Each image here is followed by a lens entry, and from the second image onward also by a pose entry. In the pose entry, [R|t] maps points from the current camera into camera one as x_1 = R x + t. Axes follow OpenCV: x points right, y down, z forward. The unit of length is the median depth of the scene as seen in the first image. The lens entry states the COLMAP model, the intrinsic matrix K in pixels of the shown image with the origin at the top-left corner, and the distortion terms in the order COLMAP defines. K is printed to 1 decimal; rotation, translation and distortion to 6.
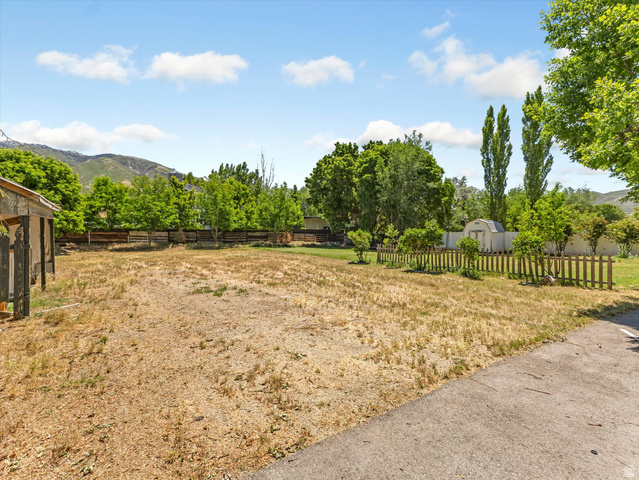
lens RADIAL K [[313.2, 0, 319.5], [0, 313.2, 240.0], [0, 0, 1]] dist [0.000510, 0.000216]
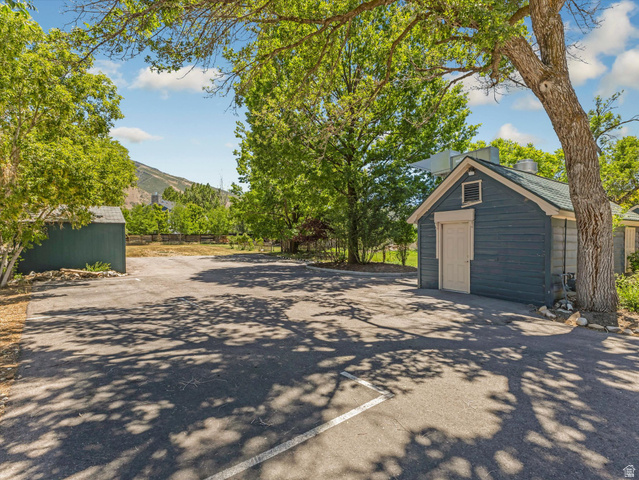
lens RADIAL K [[313.2, 0, 319.5], [0, 313.2, 240.0], [0, 0, 1]] dist [0.000510, 0.000216]
pose [[0.999075, 0.012525, 0.041148, 0.398164], [-0.012321, 0.999910, -0.005226, -0.000258], [-0.041210, 0.004714, 0.999139, -0.823286]]
